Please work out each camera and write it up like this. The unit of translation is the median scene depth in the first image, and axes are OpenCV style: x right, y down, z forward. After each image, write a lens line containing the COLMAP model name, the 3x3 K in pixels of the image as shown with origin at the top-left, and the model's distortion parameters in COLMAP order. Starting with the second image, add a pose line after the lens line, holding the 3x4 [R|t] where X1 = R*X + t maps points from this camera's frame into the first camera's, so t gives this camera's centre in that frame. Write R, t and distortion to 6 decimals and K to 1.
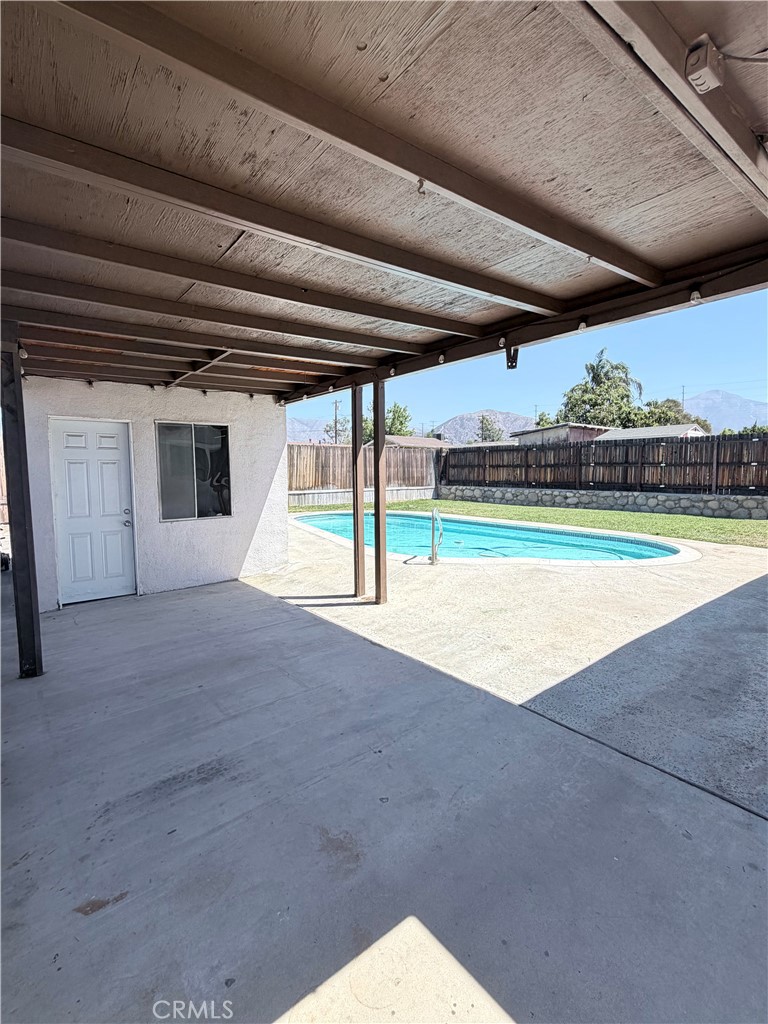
lens RADIAL K [[481.5, 0, 389.5], [0, 481.5, 505.7], [0, 0, 1]] dist [-0.001236, -0.000473]
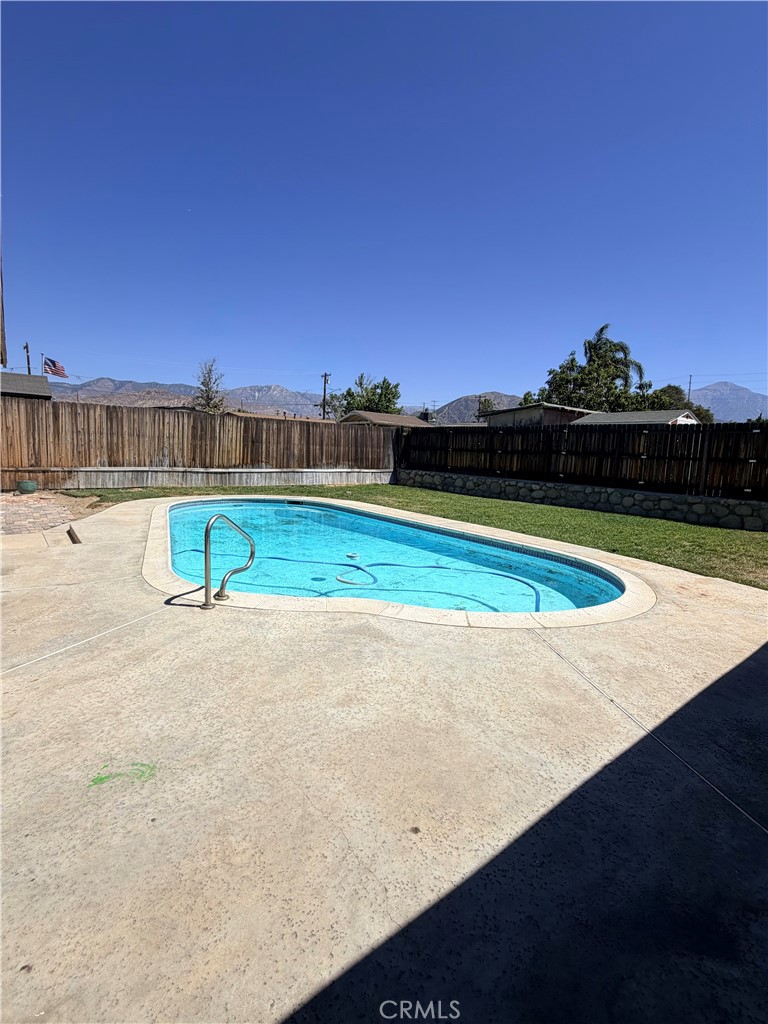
lens RADIAL K [[481.5, 0, 389.9], [0, 481.5, 509.8], [0, 0, 1]] dist [-0.001236, -0.000473]
pose [[0.999091, 0.042570, 0.002365, 0.109189], [-0.042636, 0.997739, 0.051961, -0.015114], [-0.000148, -0.052015, 0.998646, 0.136618]]
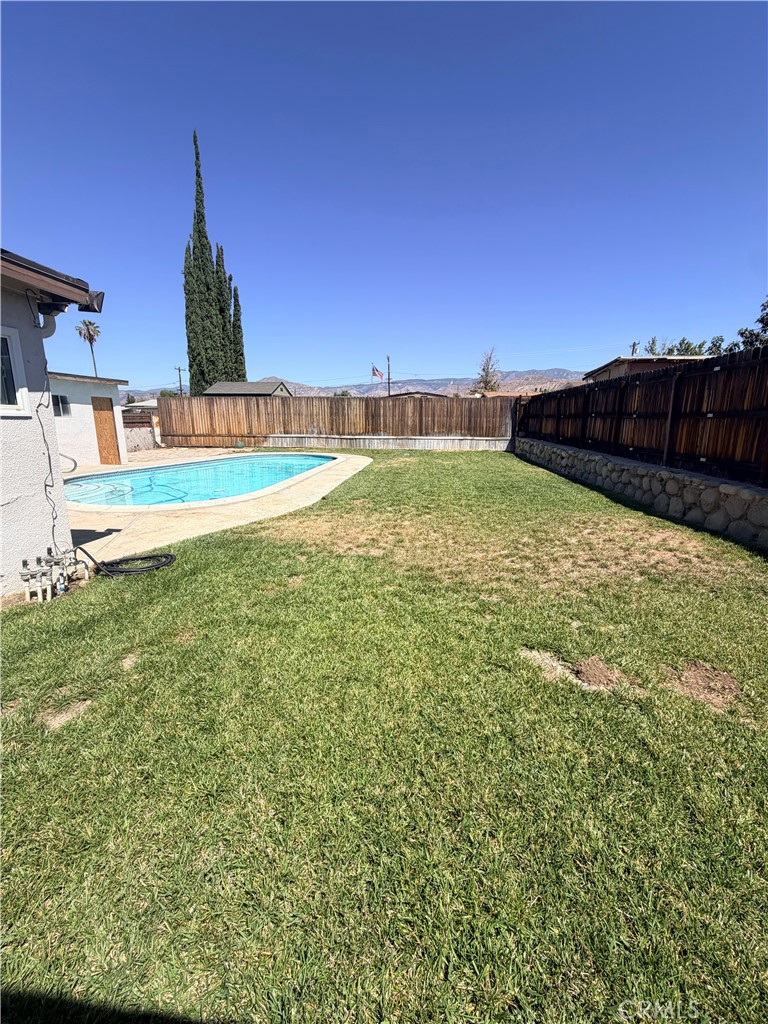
lens RADIAL K [[419.9, 0, 382.1], [0, 419.9, 509.3], [0, 0, 1]] dist [-0.002299, 0.000634]
pose [[0.700180, 0.159917, -0.695827, 0.623520], [-0.061455, 0.984475, 0.164416, -0.027058], [0.711317, -0.072359, 0.699137, 0.292281]]
